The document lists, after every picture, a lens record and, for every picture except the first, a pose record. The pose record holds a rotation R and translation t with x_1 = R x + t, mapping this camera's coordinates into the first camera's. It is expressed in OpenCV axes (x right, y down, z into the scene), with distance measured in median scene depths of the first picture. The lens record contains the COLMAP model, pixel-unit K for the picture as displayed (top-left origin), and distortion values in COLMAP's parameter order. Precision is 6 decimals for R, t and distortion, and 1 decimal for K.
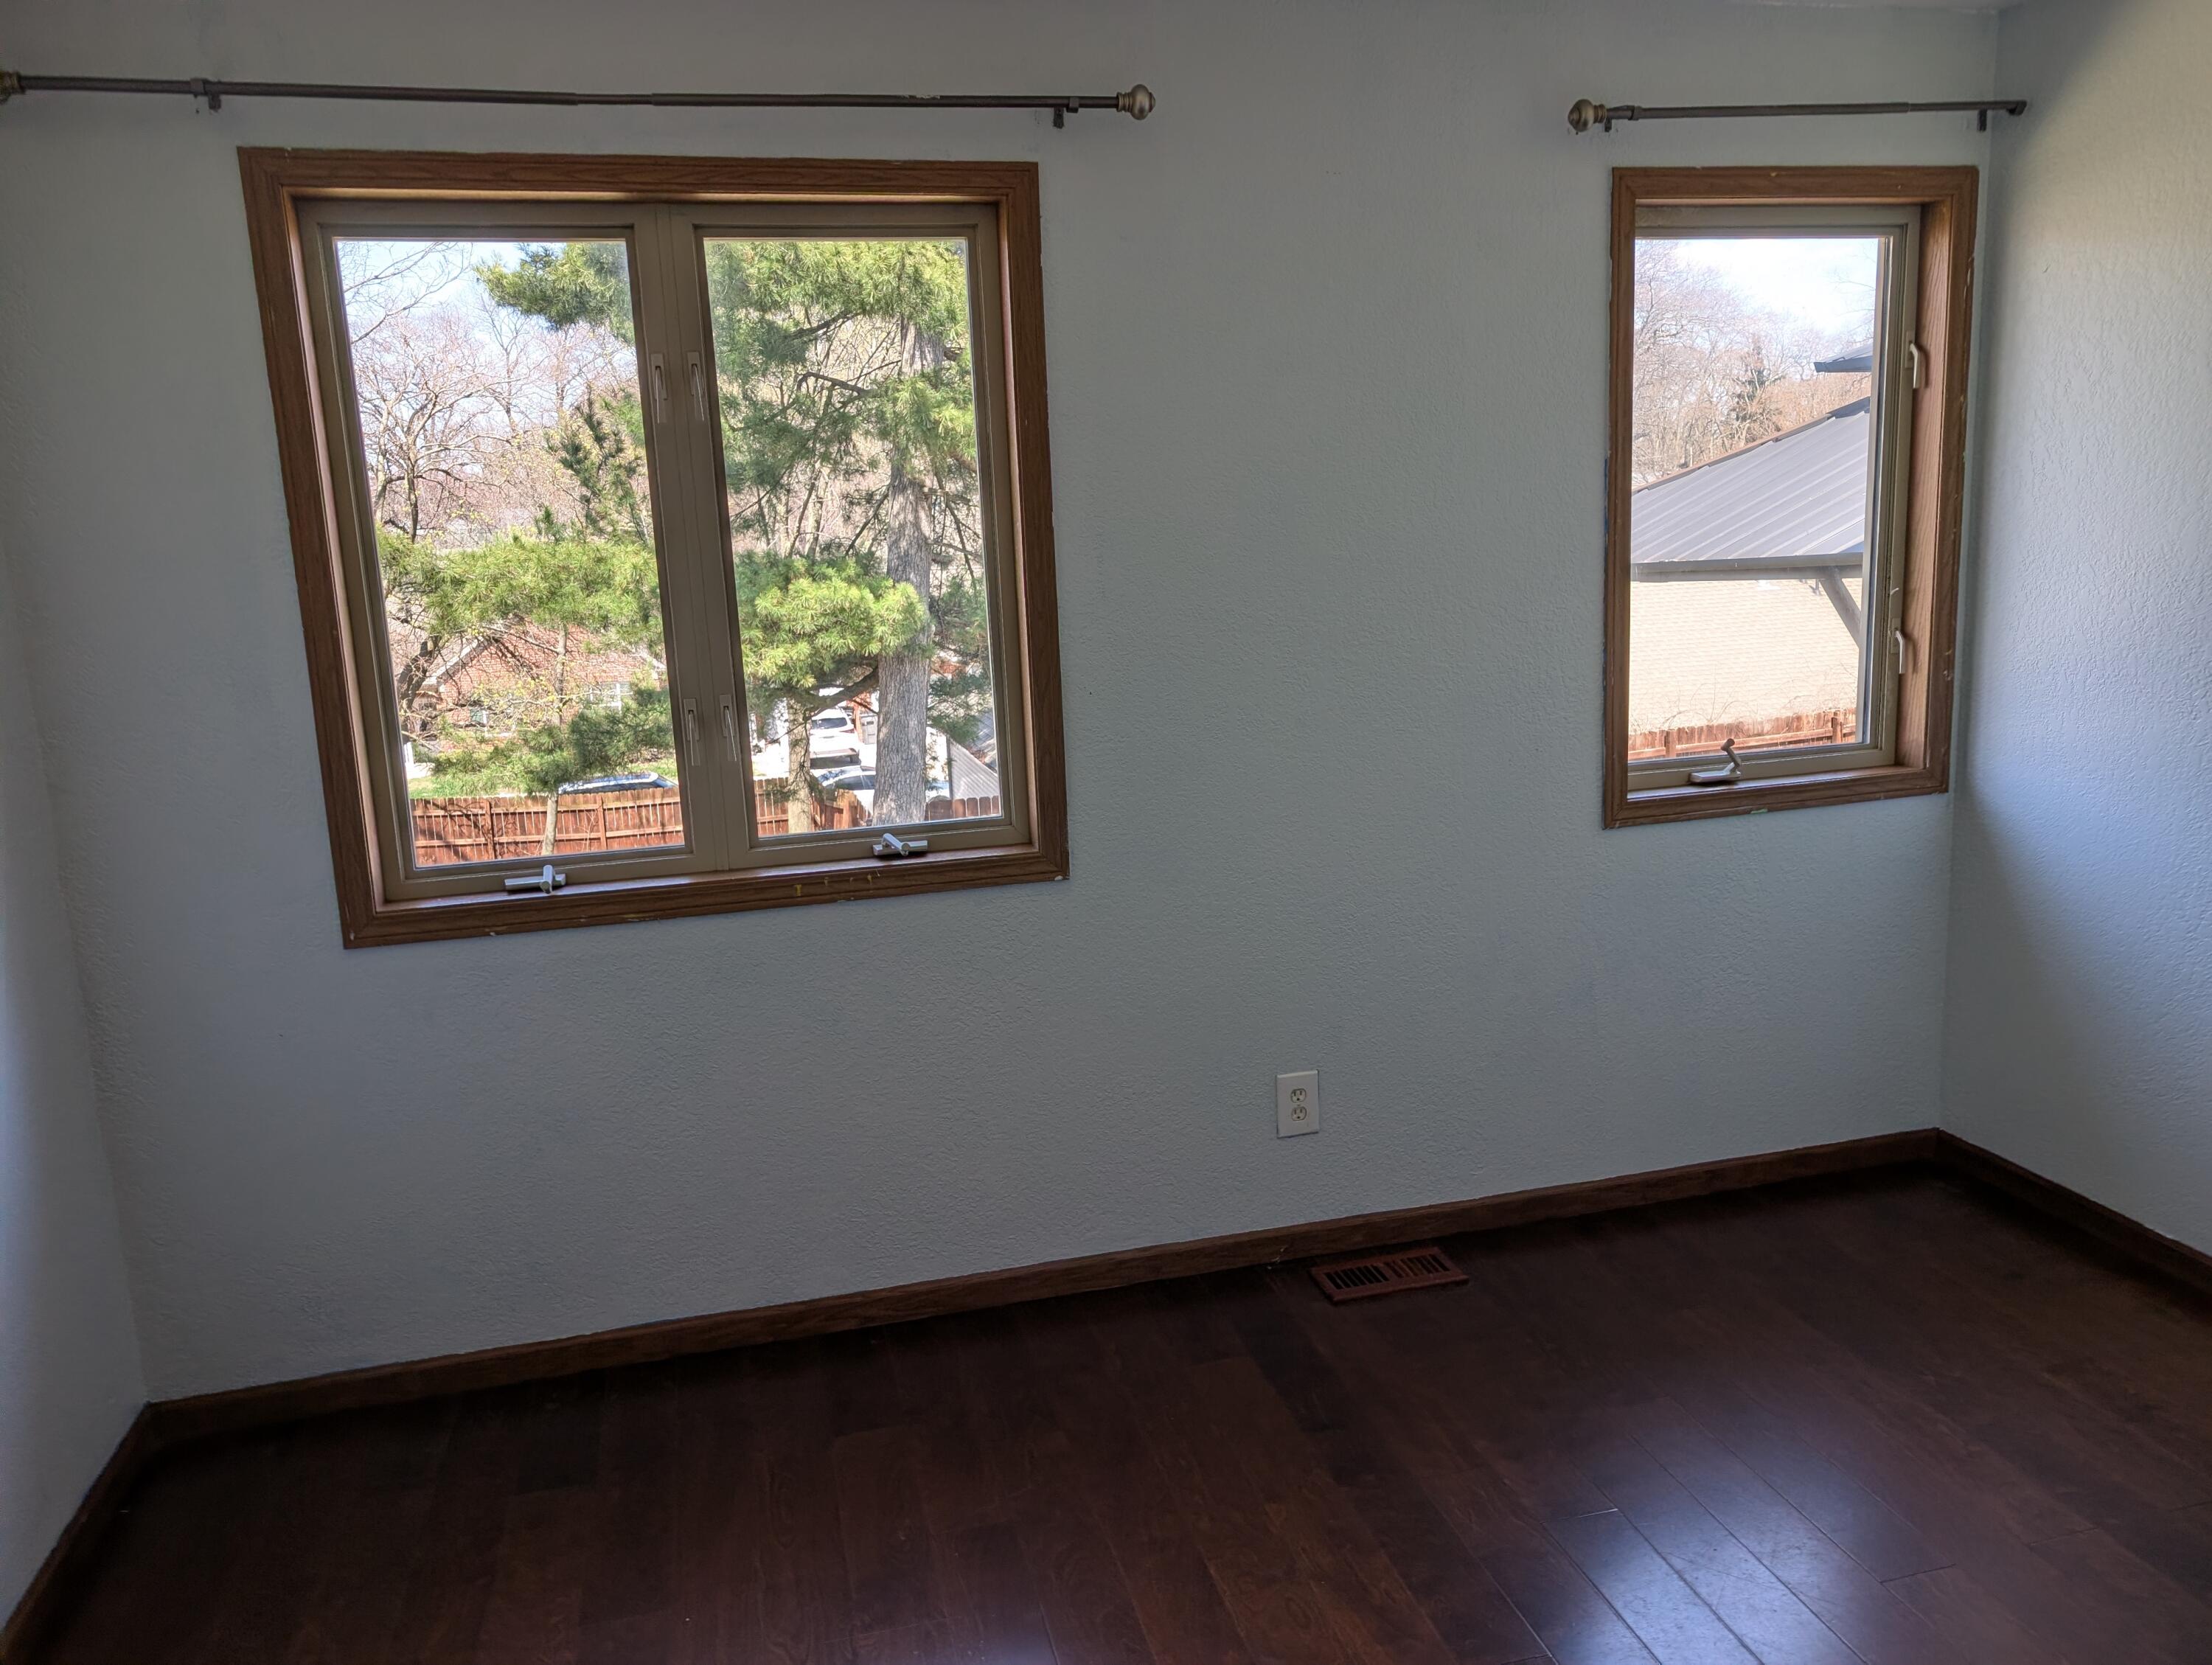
lens RADIAL K [[1583.3, 0, 1106.0], [0, 1583.3, 832.5], [0, 0, 1]] dist [0.022162, -0.001915]
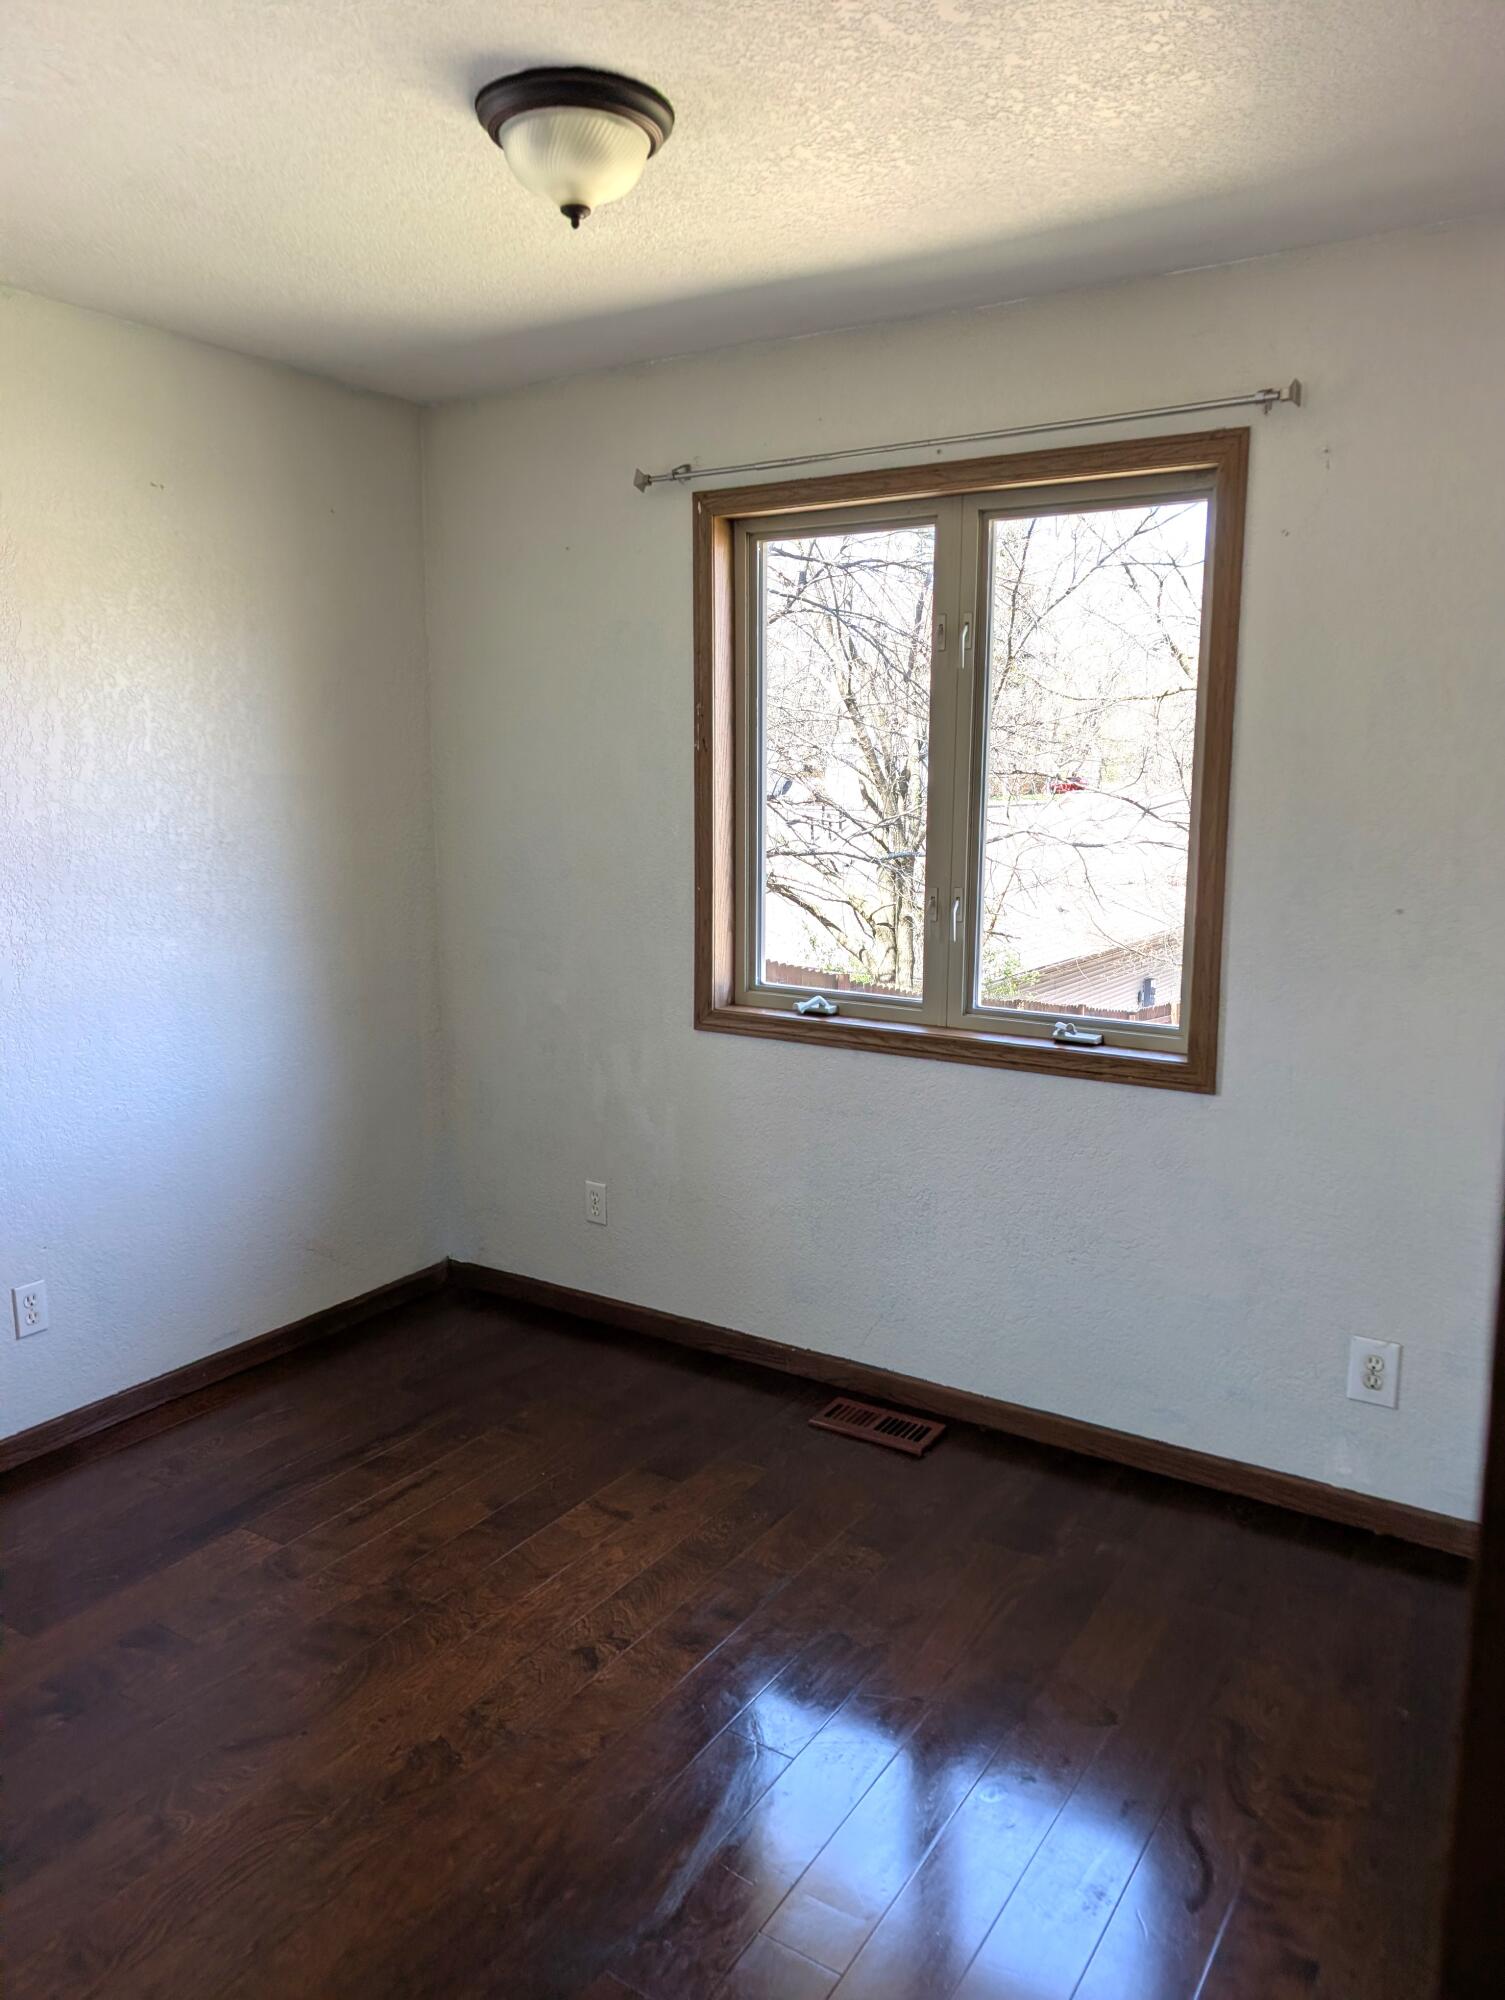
lens RADIAL K [[1431.5, 0, 753.9], [0, 1431.5, 1025.1], [0, 0, 1]] dist [0.022162, -0.001915]
pose [[0.671268, 0.177168, -0.719730, 0.485035], [-0.173097, 0.981634, 0.080196, -0.043650], [0.720720, 0.070750, 0.689607, 0.118263]]
